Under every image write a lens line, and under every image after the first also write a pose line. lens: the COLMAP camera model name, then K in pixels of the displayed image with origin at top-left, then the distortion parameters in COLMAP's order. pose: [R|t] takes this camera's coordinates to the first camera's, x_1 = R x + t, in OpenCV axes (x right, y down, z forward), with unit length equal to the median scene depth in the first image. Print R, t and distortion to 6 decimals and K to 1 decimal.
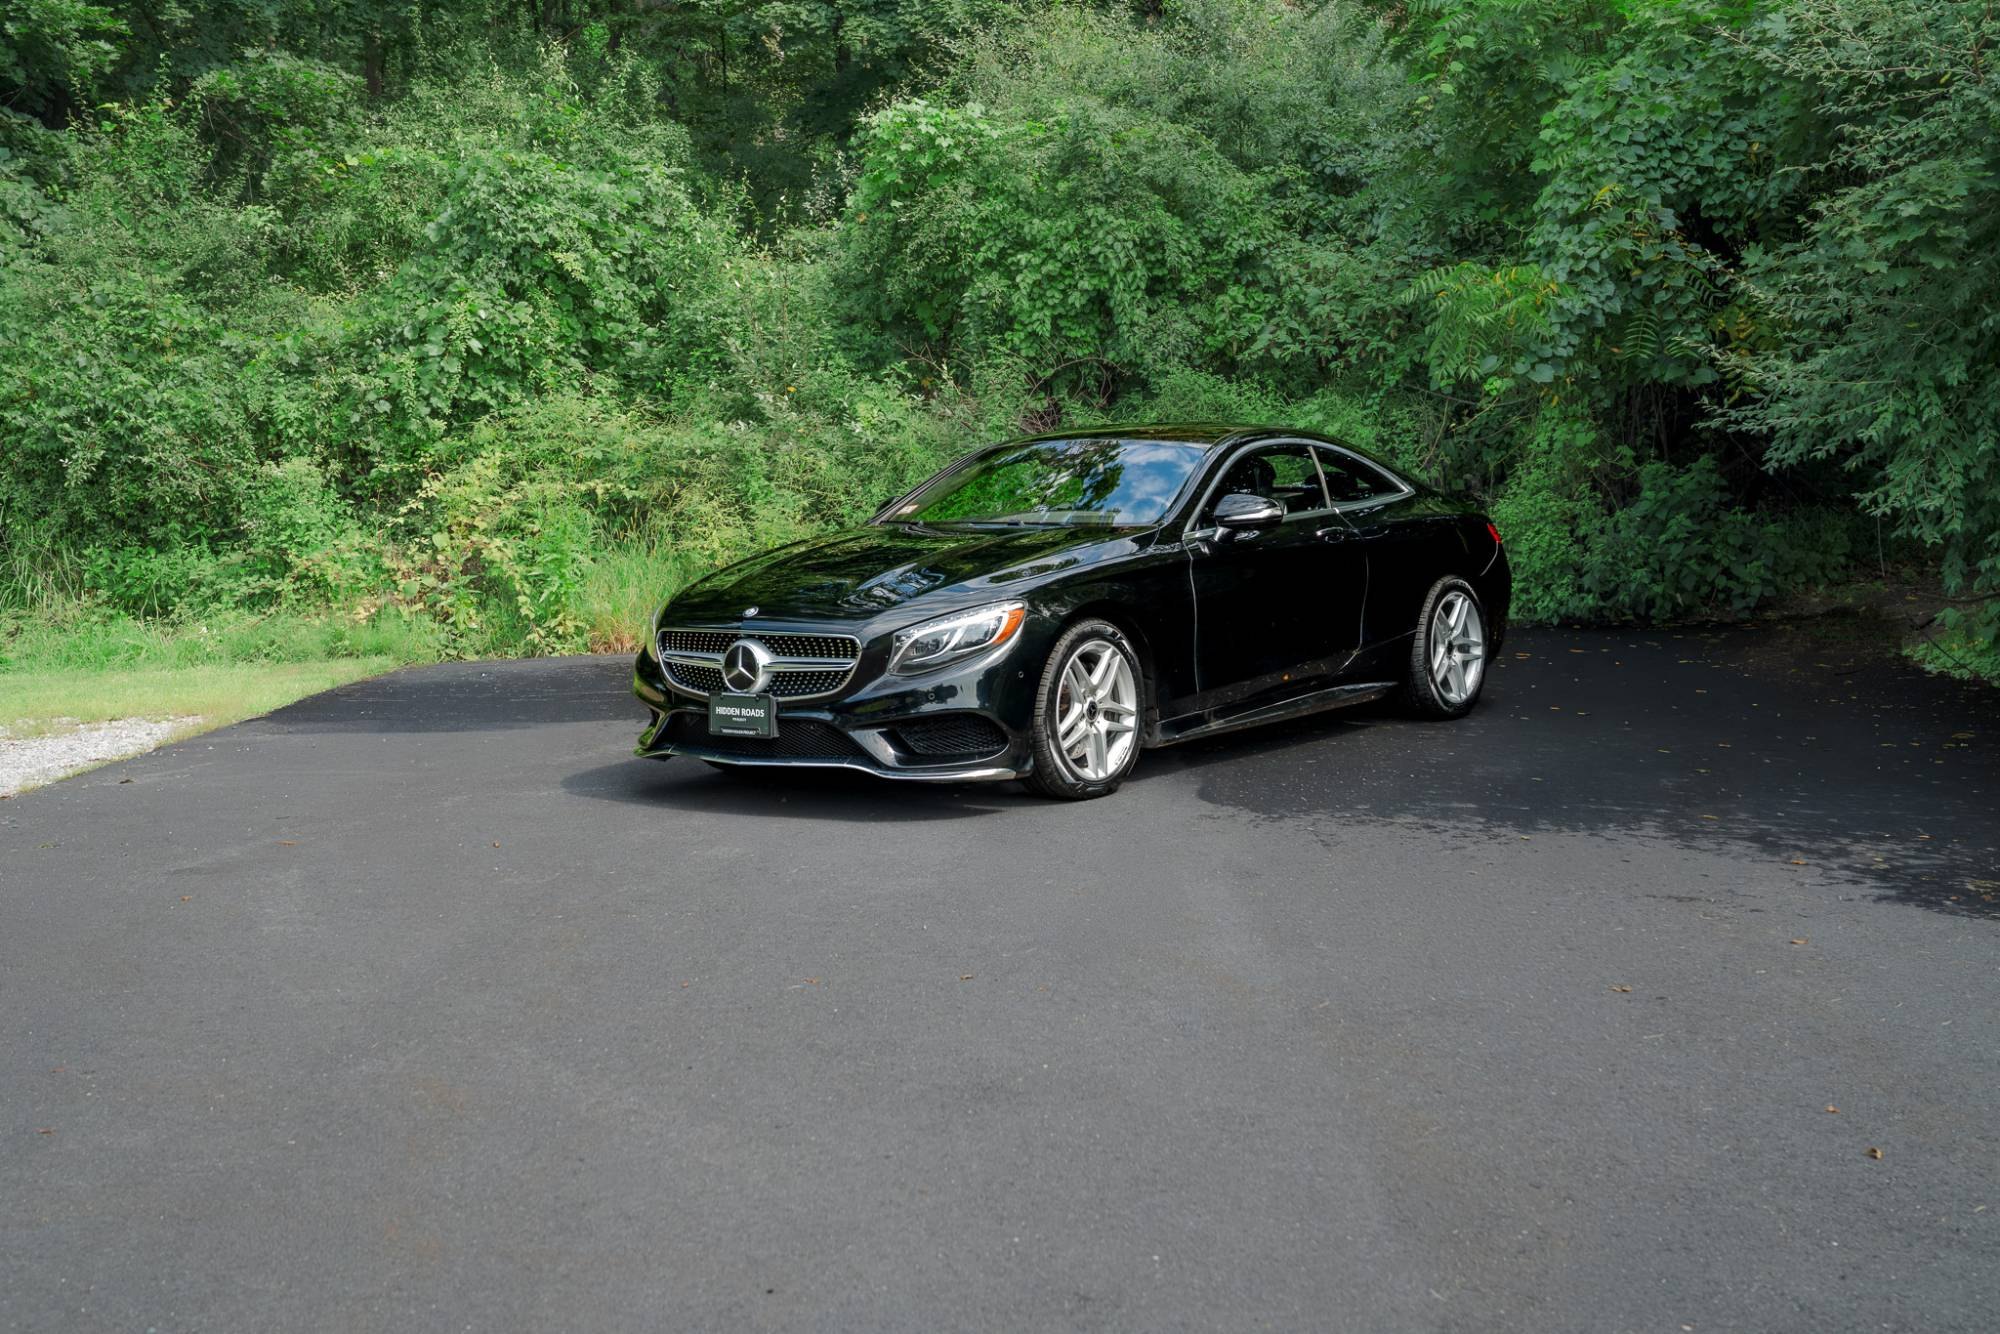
lens RADIAL K [[2374.9, 0, 996.1], [0, 2374.9, 658.8], [0, 0, 1]] dist [0.063564, 0.290496]
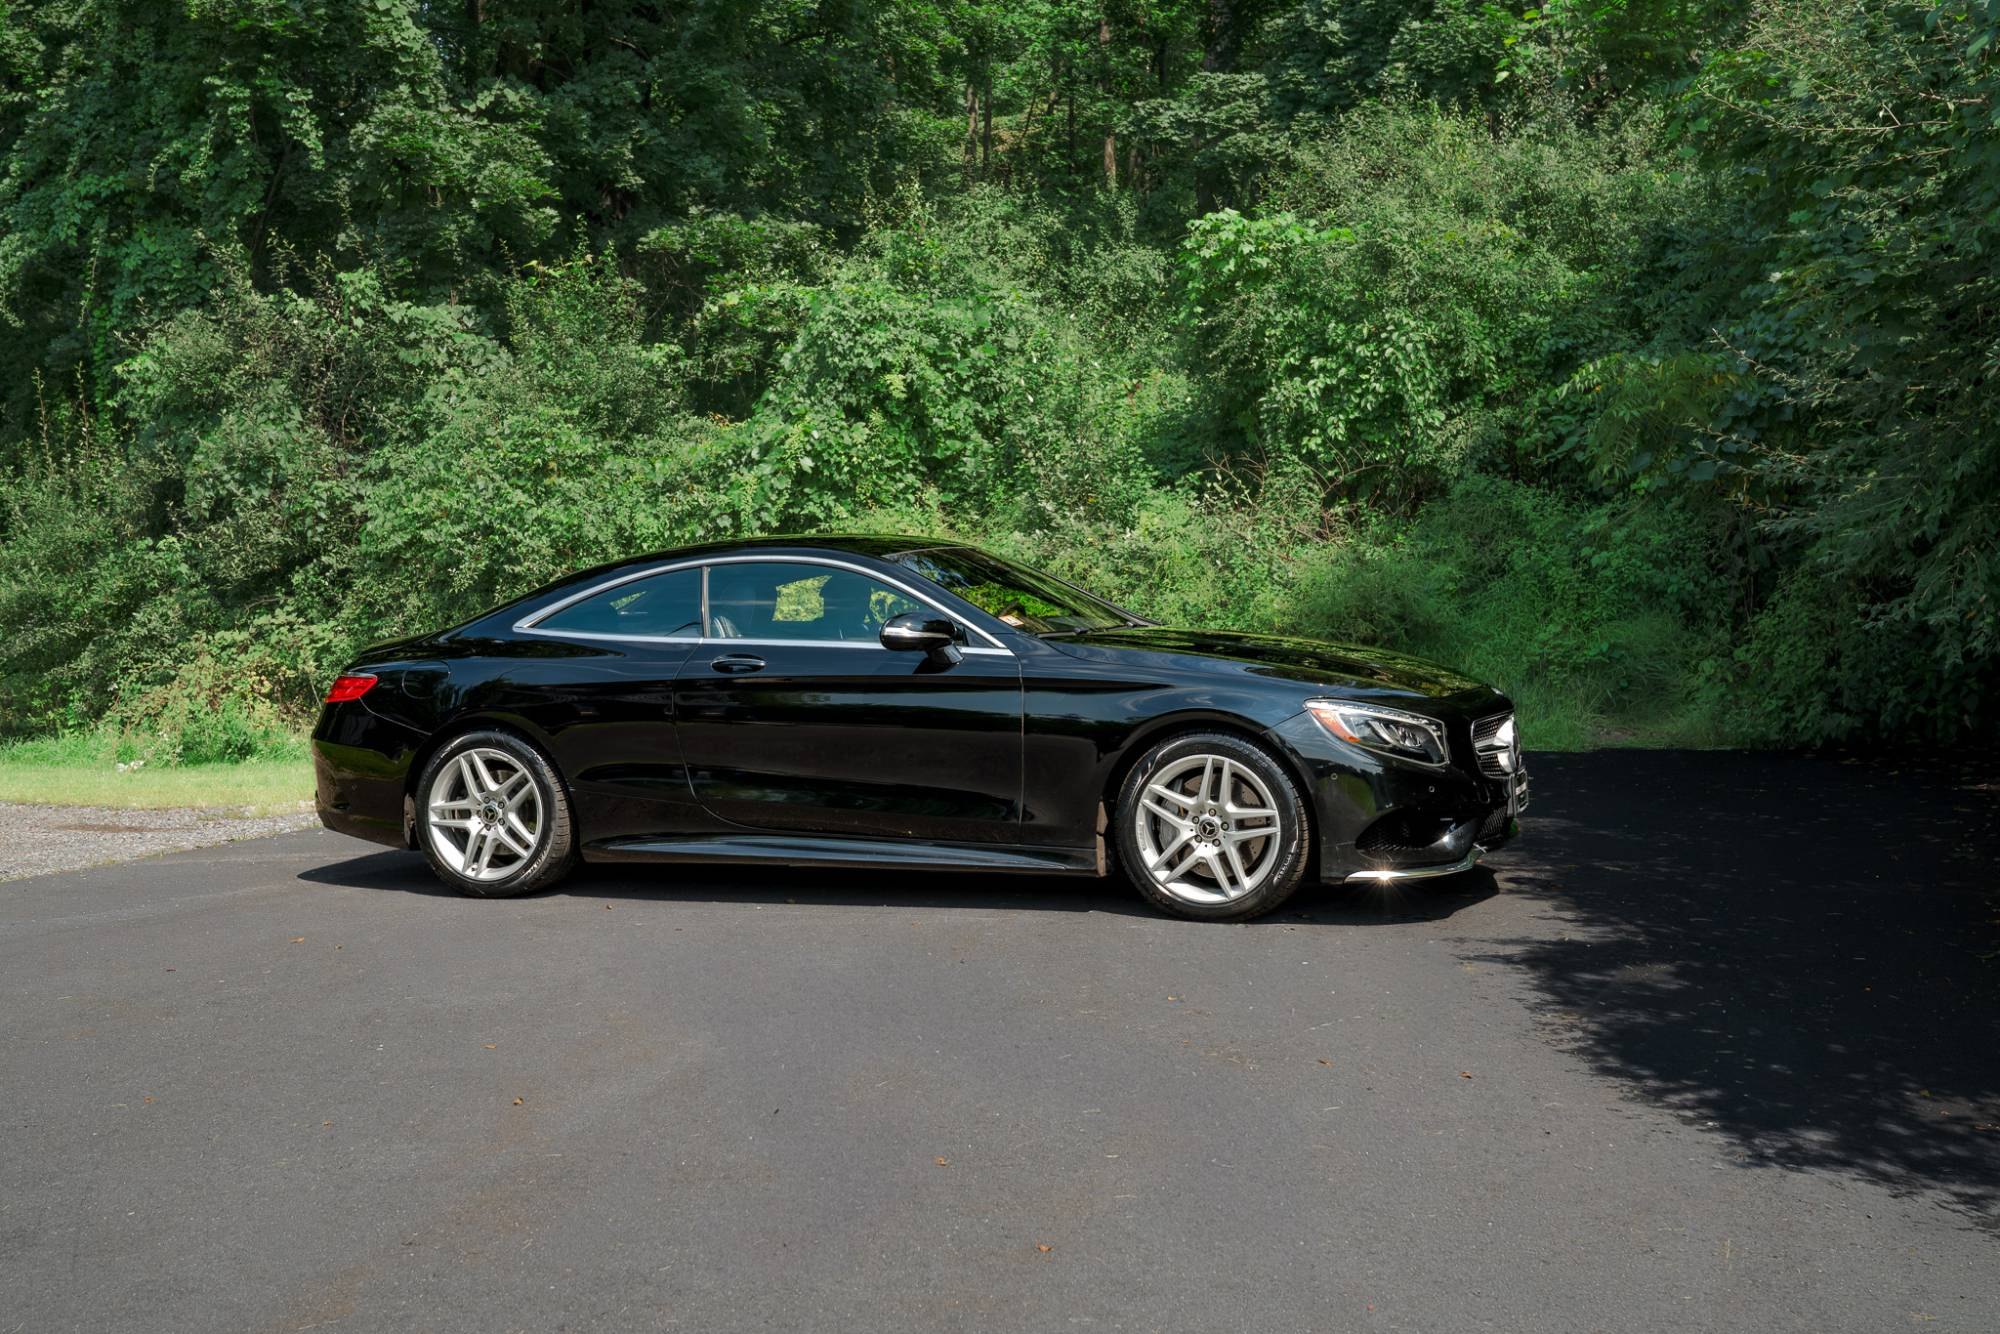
lens RADIAL K [[2241.1, 0, 996.4], [0, 2241.1, 668.2], [0, 0, 1]] dist [0.023646, 0.152141]
pose [[0.951522, 0.011260, -0.307374, 0.175465], [-0.023503, 0.999070, -0.036159, -0.004933], [0.306681, 0.041631, 0.950901, 0.071702]]
